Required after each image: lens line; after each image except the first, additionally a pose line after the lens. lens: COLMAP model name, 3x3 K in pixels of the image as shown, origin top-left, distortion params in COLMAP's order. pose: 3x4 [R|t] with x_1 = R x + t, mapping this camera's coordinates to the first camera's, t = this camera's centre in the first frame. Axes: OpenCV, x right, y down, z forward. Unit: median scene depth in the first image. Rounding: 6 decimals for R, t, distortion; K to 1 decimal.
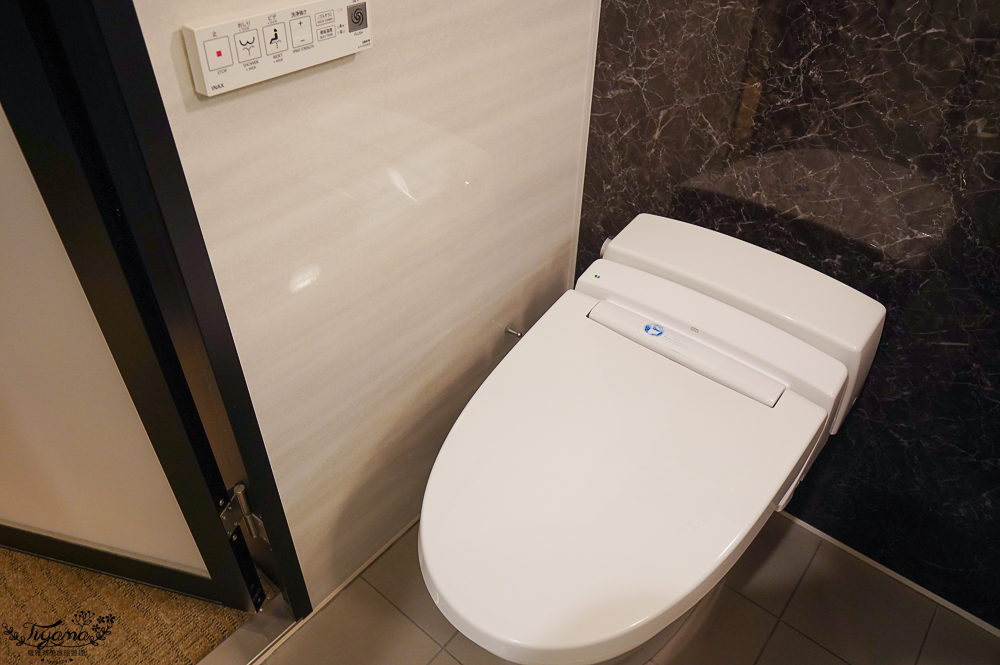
lens RADIAL K [[706.7, 0, 499.6], [0, 706.7, 332.3], [0, 0, 1]] dist [0.000208, 0.000302]
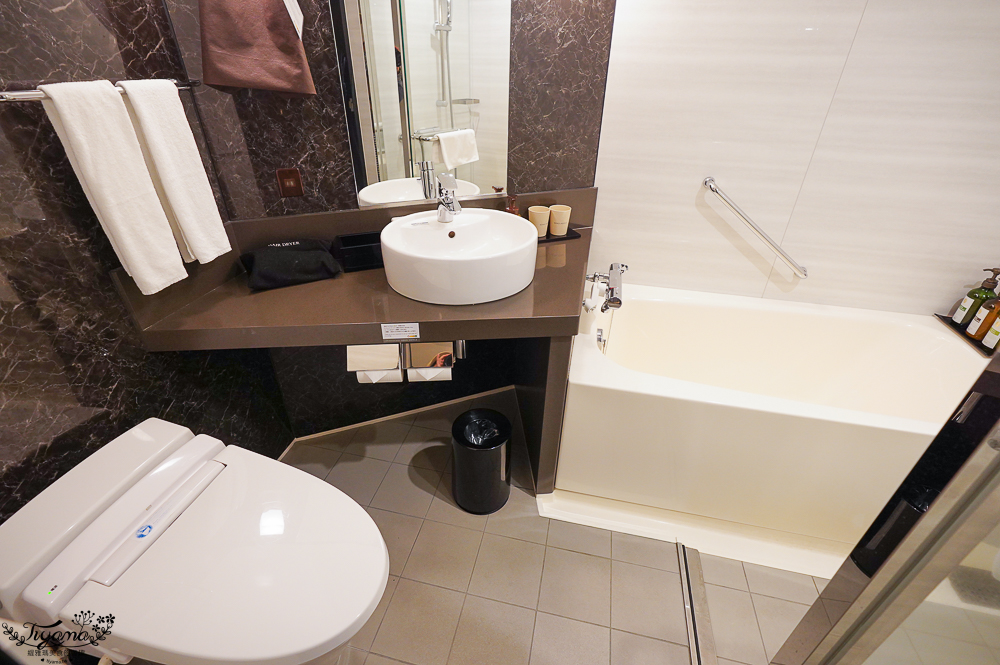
lens RADIAL K [[448.7, 0, 499.0], [0, 448.7, 333.2], [0, 0, 1]] dist [-0.017281, 0.005175]
pose [[-0.456356, -0.483459, 0.746999, -0.573937], [0.544314, 0.512433, 0.664179, -0.413672], [-0.703890, 0.709704, 0.029302, 0.226677]]
